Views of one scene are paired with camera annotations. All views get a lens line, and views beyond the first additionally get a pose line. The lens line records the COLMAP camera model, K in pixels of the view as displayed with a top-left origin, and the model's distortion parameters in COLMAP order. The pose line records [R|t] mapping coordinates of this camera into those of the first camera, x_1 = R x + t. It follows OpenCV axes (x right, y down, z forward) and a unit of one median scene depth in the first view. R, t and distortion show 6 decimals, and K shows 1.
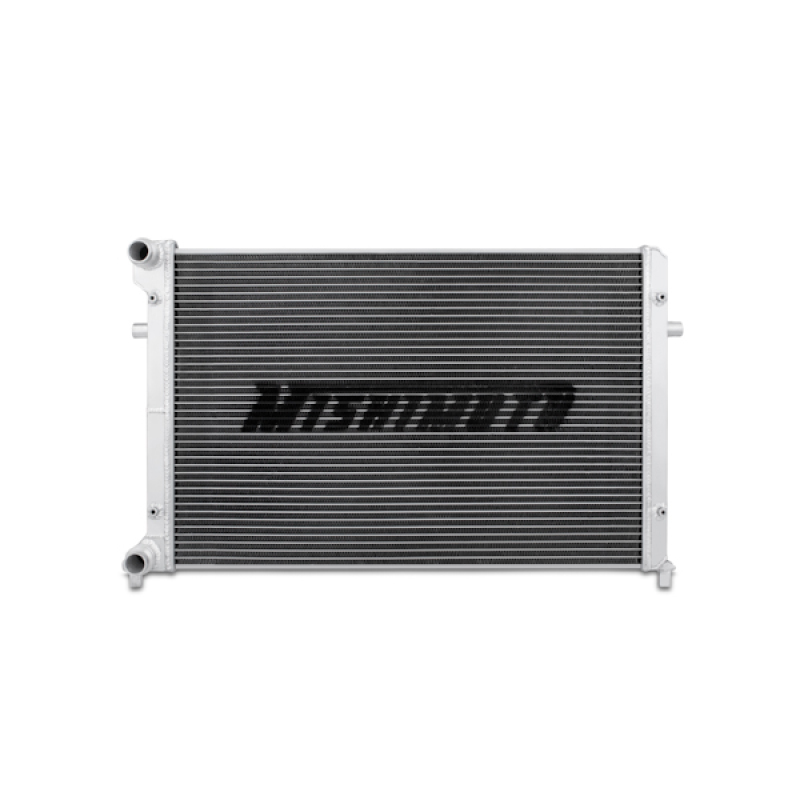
lens RADIAL K [[848.2, 0, 399.0], [0, 848.2, 404.6], [0, 0, 1]] dist [-0.003615, 0.000000]
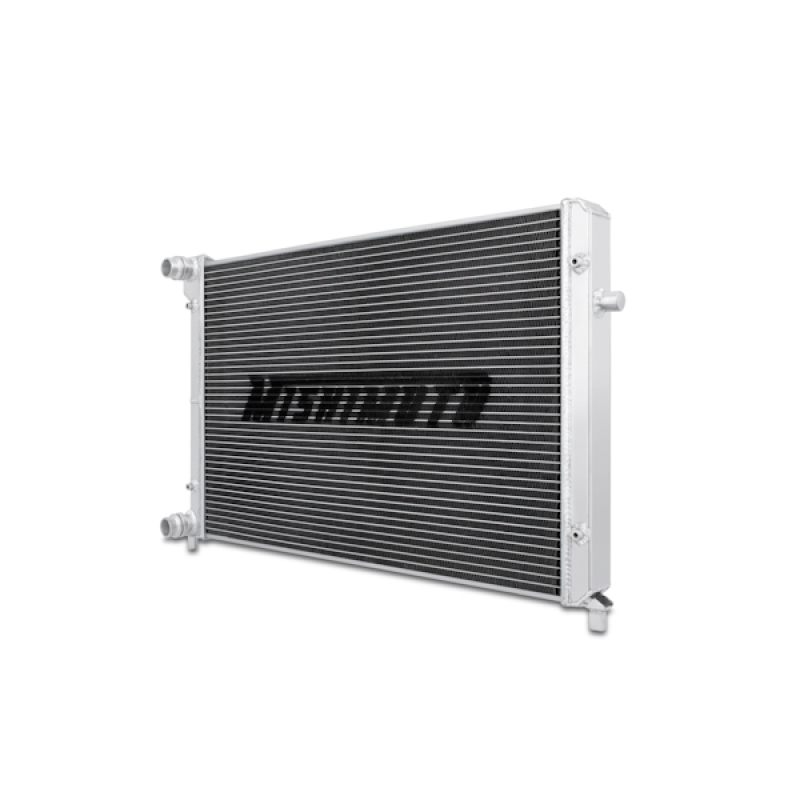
lens RADIAL K [[848.2, 0, 397.5], [0, 848.2, 400.6], [0, 0, 1]] dist [-0.003615, 0.000000]
pose [[0.759124, 0.006752, -0.650911, 0.692127], [0.003207, 0.999895, 0.014112, -0.009514], [0.650938, -0.012800, 0.759023, 0.290358]]
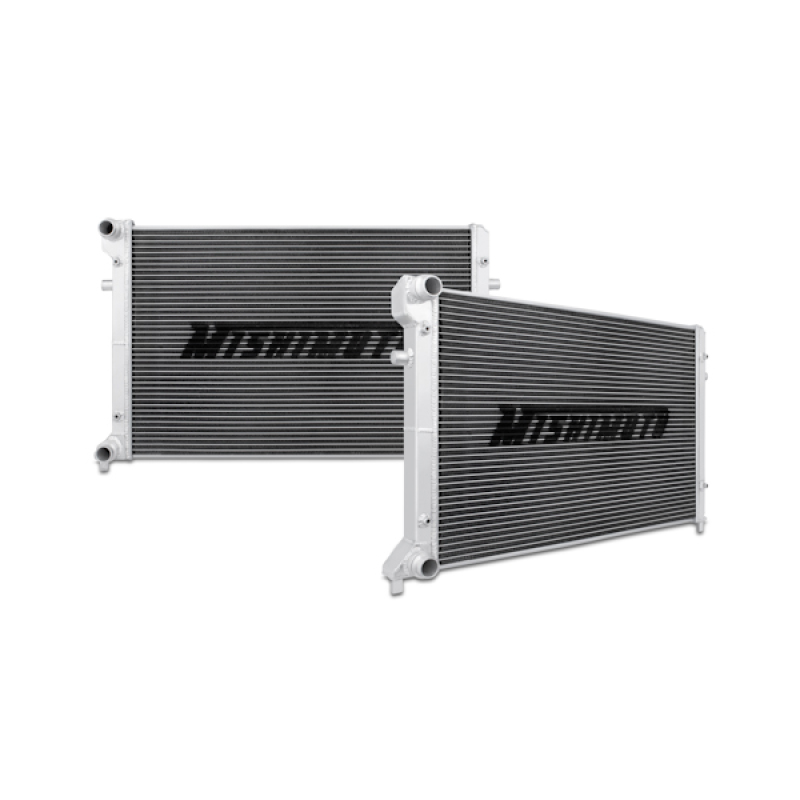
lens RADIAL K [[848.2, 0, 400.3], [0, 848.2, 394.0], [0, 0, 1]] dist [-0.003615, 0.000000]
pose [[1.000000, 0.000110, 0.000905, 0.170686], [-0.000111, 0.999998, 0.002092, 0.086902], [-0.000905, -0.002092, 0.999997, -0.381191]]
